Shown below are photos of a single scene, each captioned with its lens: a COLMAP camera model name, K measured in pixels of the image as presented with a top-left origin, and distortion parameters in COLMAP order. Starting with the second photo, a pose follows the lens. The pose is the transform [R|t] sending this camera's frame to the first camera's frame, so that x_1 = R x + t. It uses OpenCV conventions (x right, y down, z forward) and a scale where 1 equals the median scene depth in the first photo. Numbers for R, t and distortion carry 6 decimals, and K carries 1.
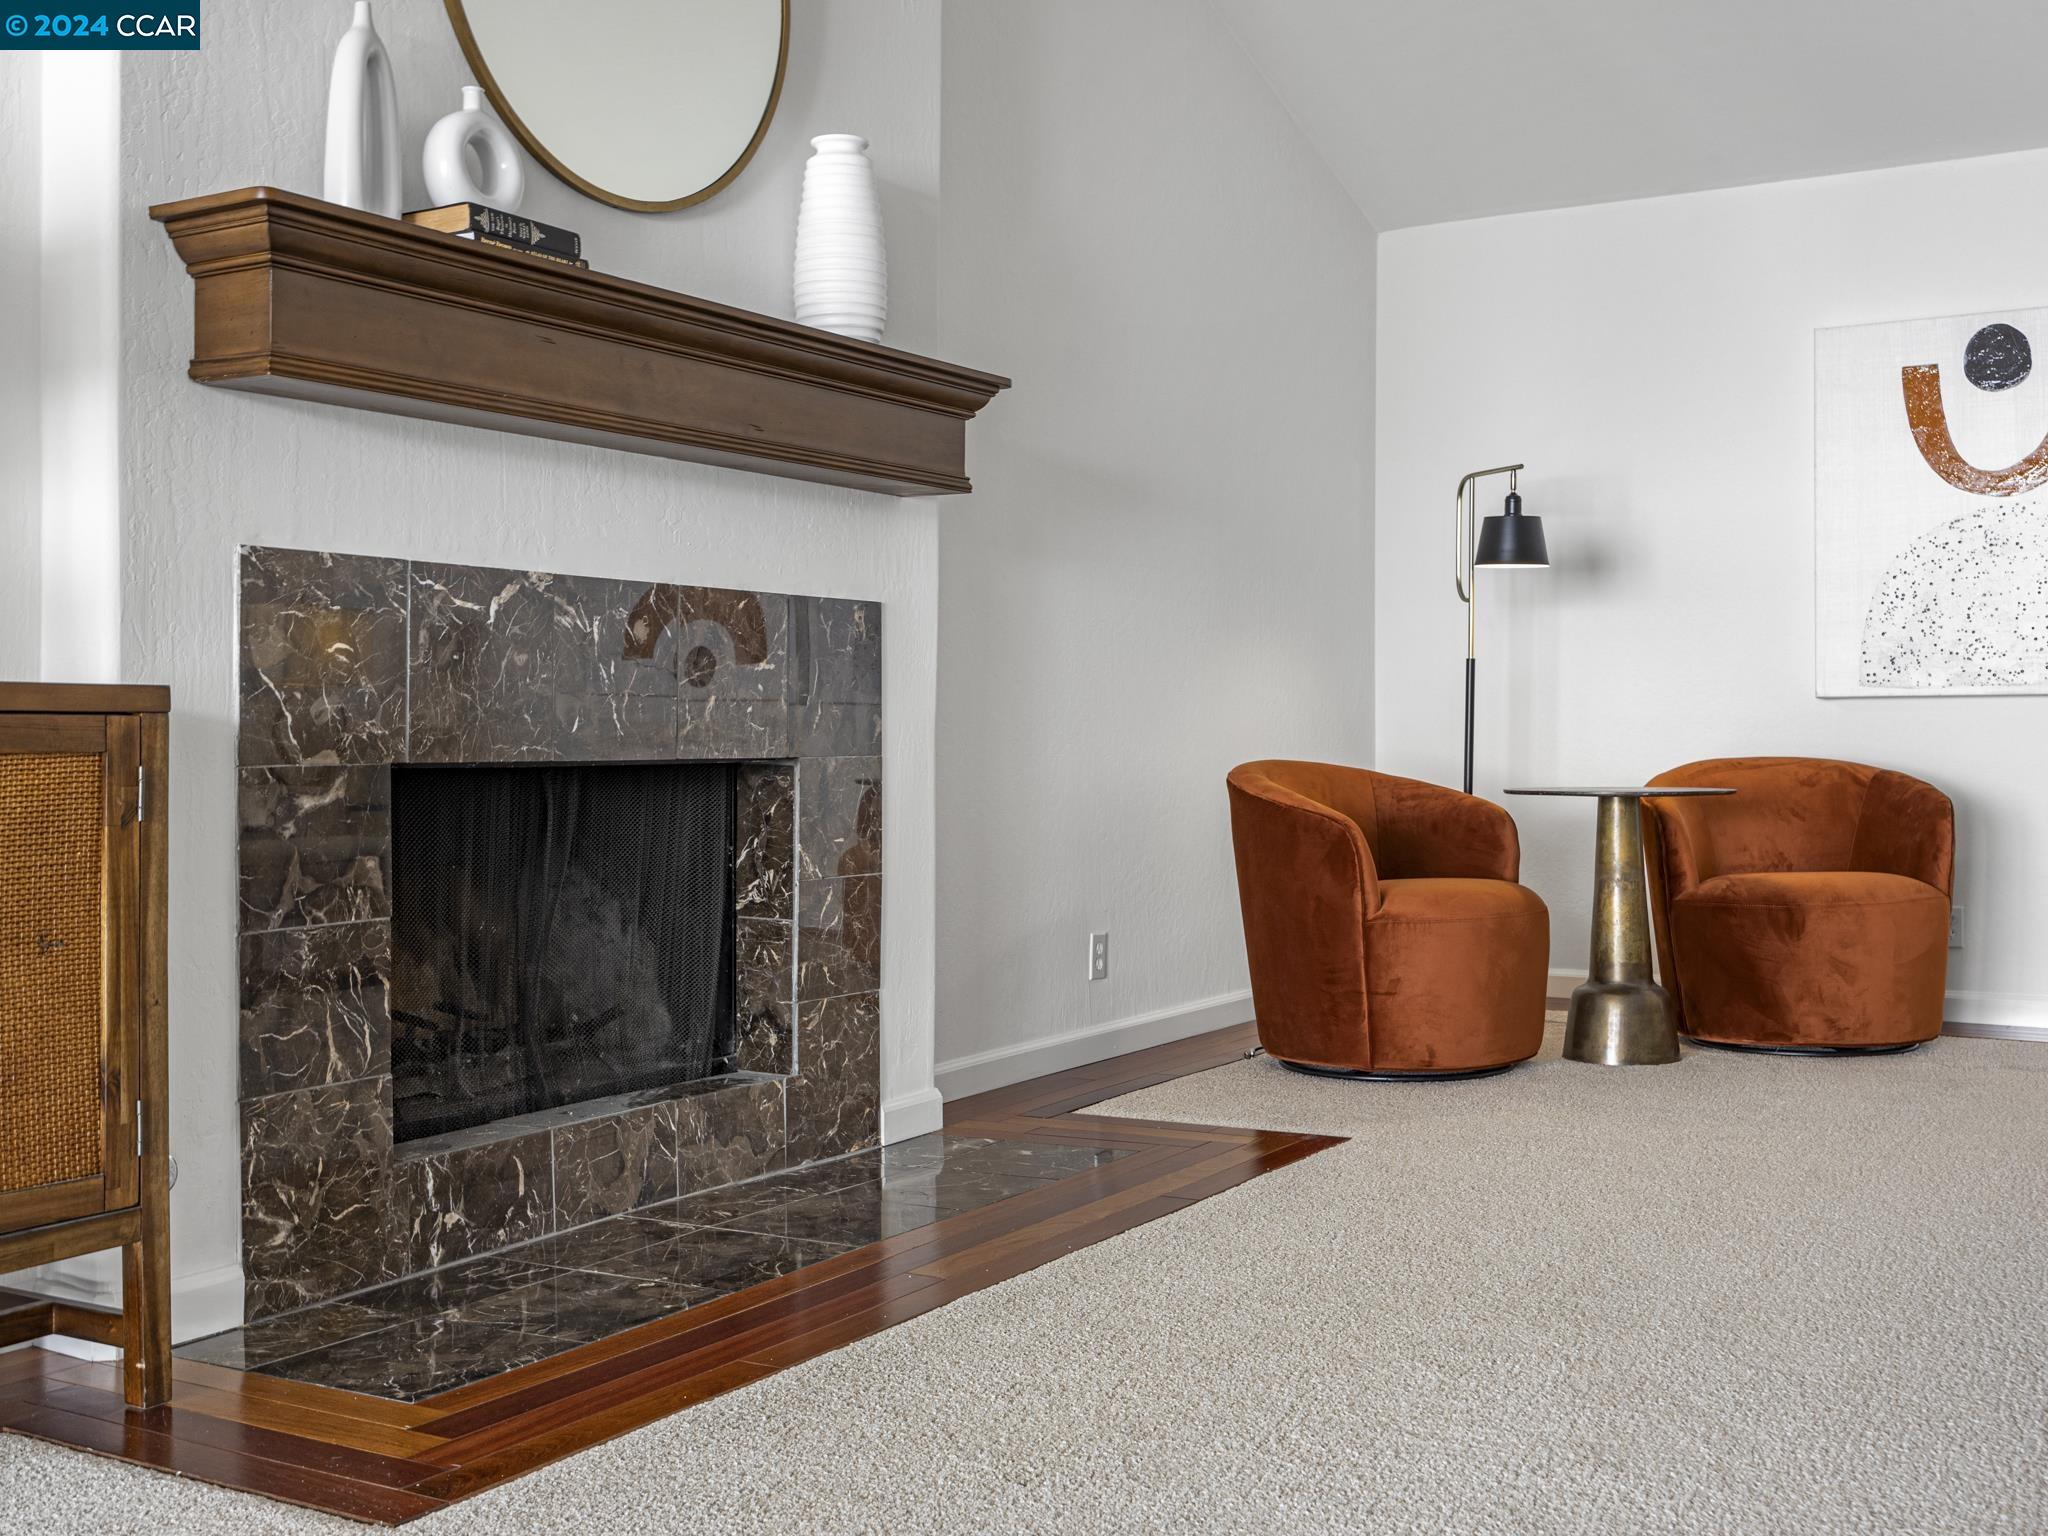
lens RADIAL K [[2227.1, 0, 1024.0], [0, 2227.1, 768.0], [0, 0, 1]] dist [-0.003301, 0.026920]
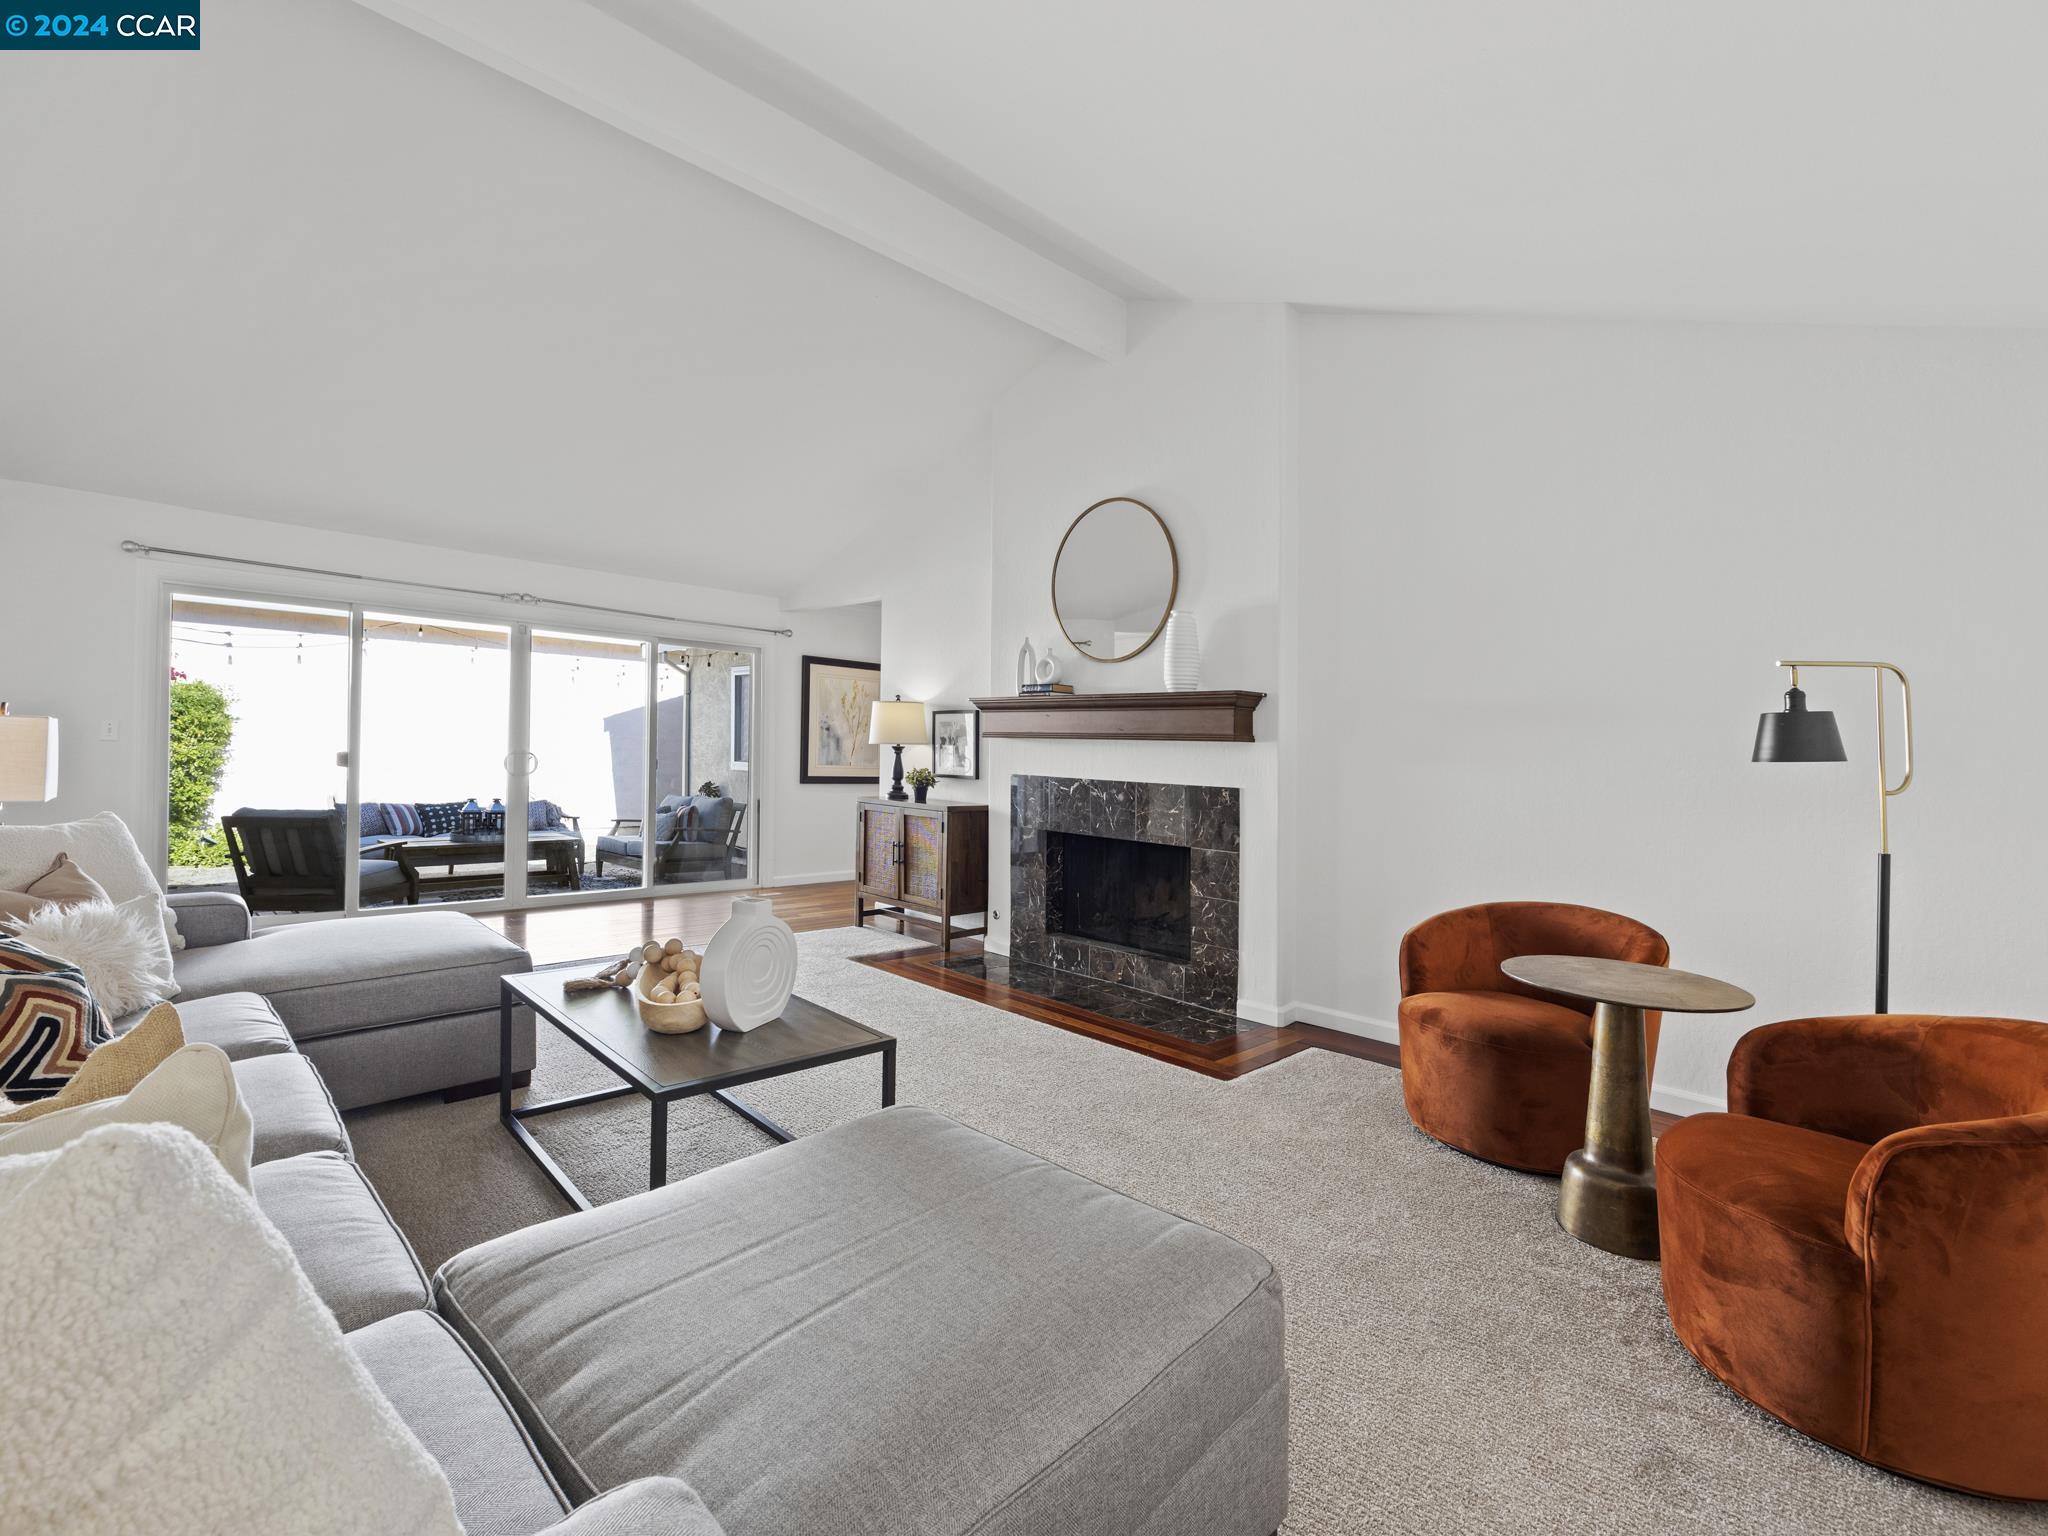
lens RADIAL K [[924.7, 0, 1031.8], [0, 924.7, 793.6], [0, 0, 1]] dist [-0.005146, -0.000068]
pose [[-0.252545, 0.041658, -0.966688, 0.952249], [-0.044239, 0.997531, 0.054545, -0.113867], [0.966573, 0.056540, -0.250079, 1.043881]]
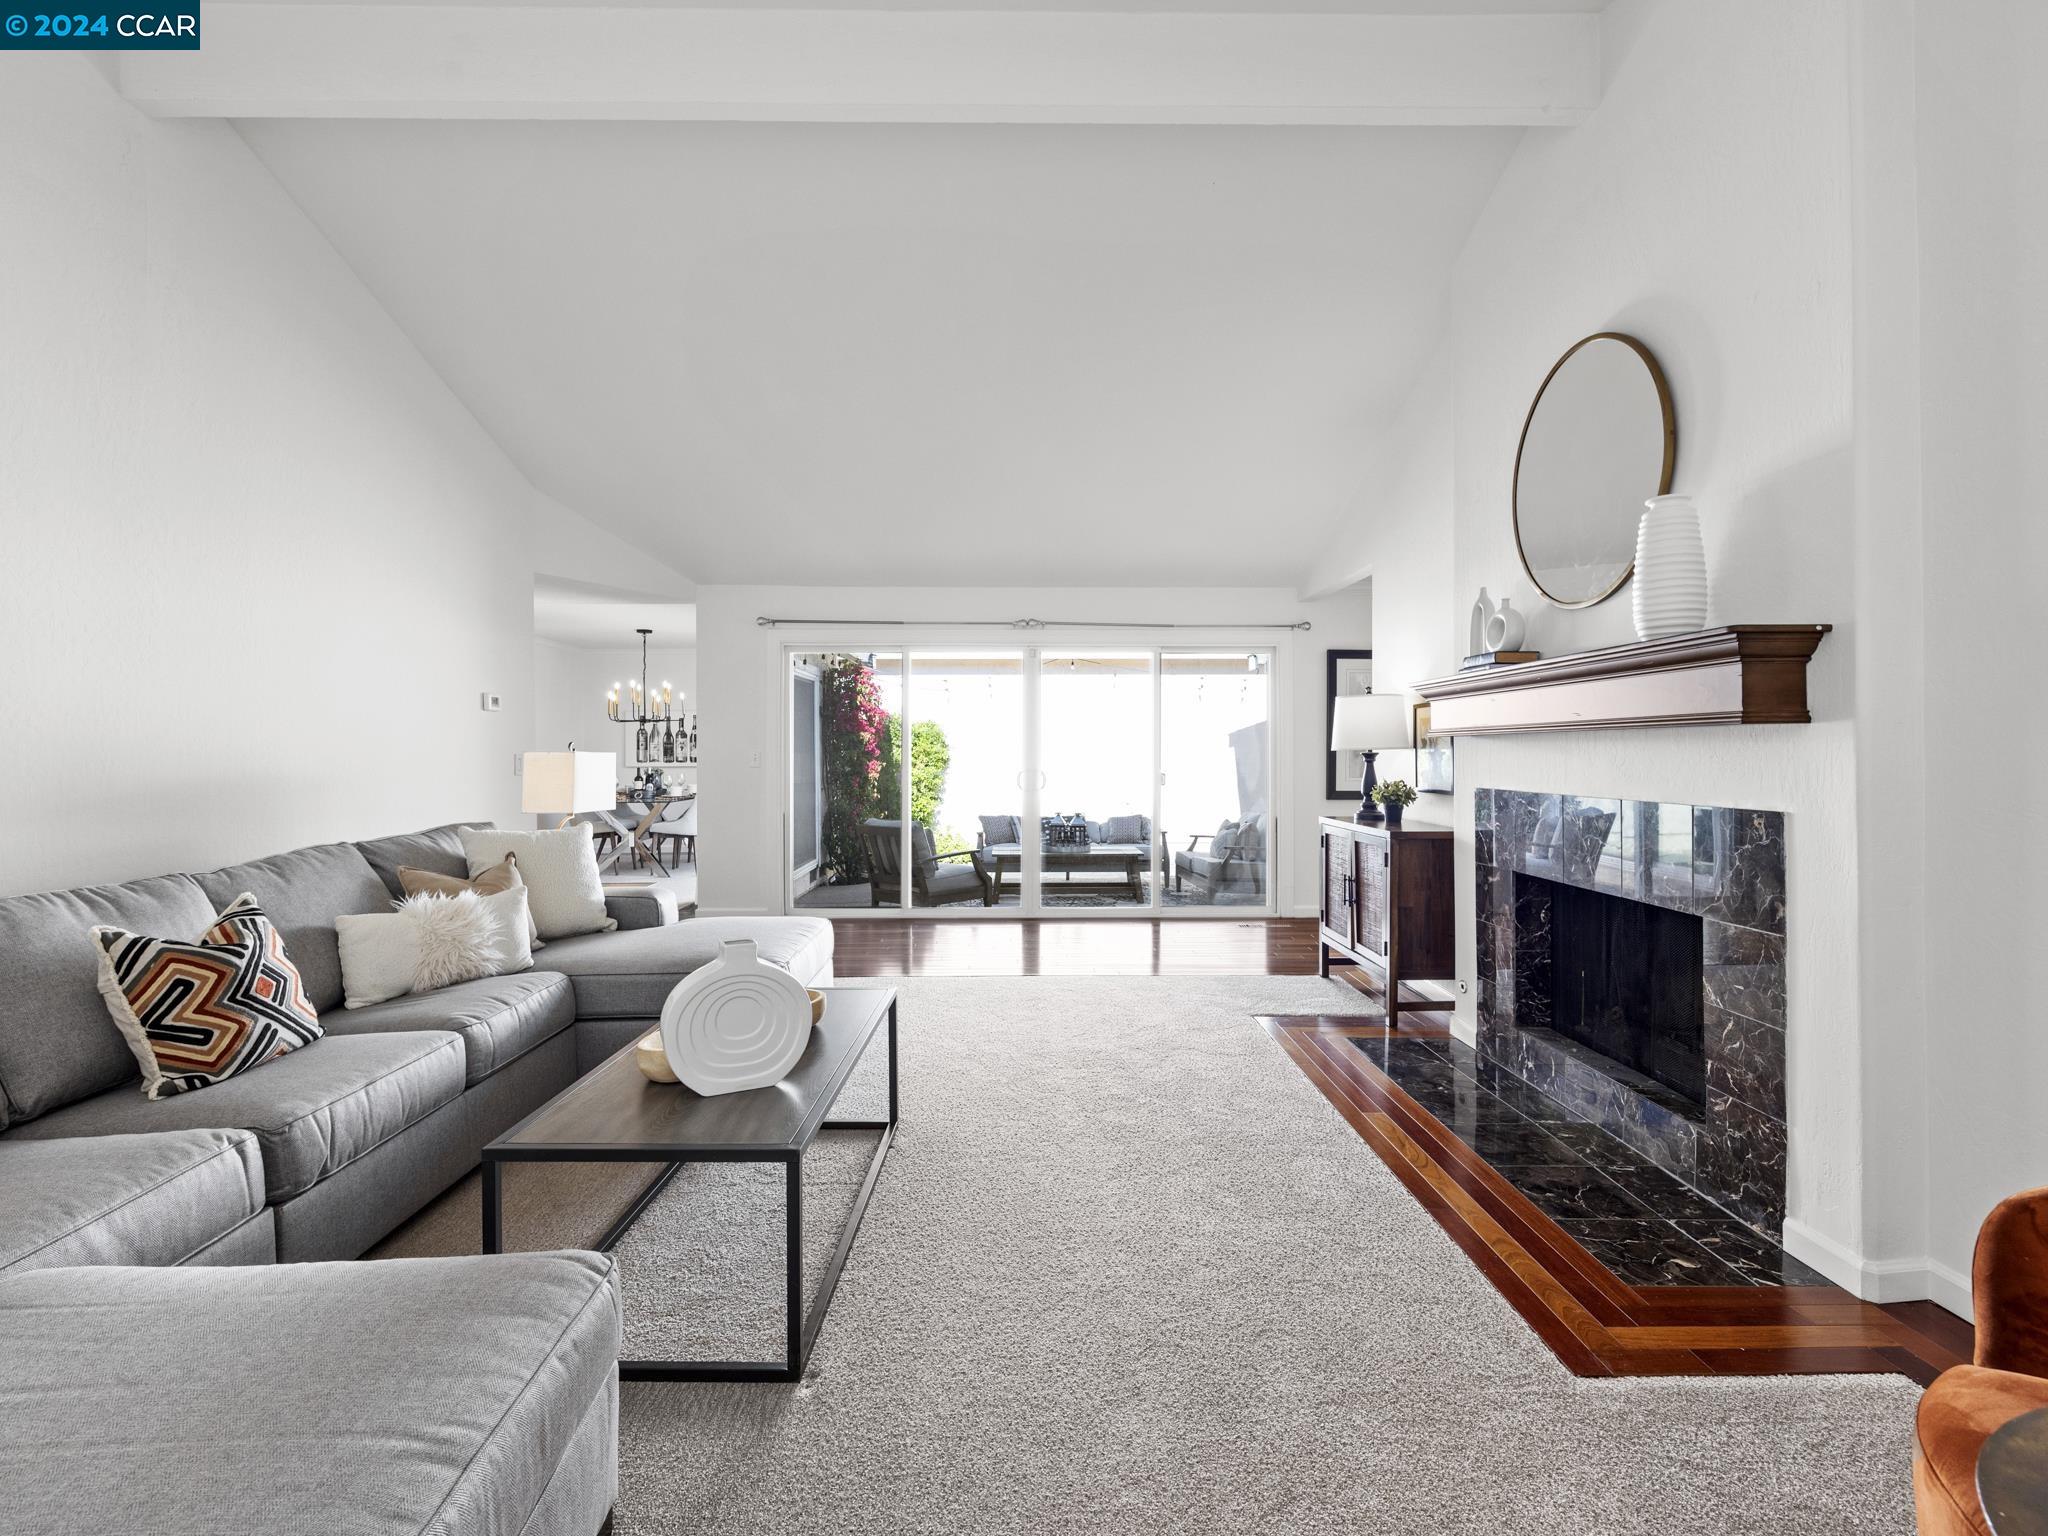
lens RADIAL K [[945.8, 0, 1034.0], [0, 945.8, 795.1], [0, 0, 1]] dist [-0.001847, 0.000187]
pose [[-0.848307, 0.029343, -0.528690, 0.573316], [-0.002700, 0.998211, 0.059733, -0.115590], [0.529497, 0.052100, -0.846710, 1.237323]]
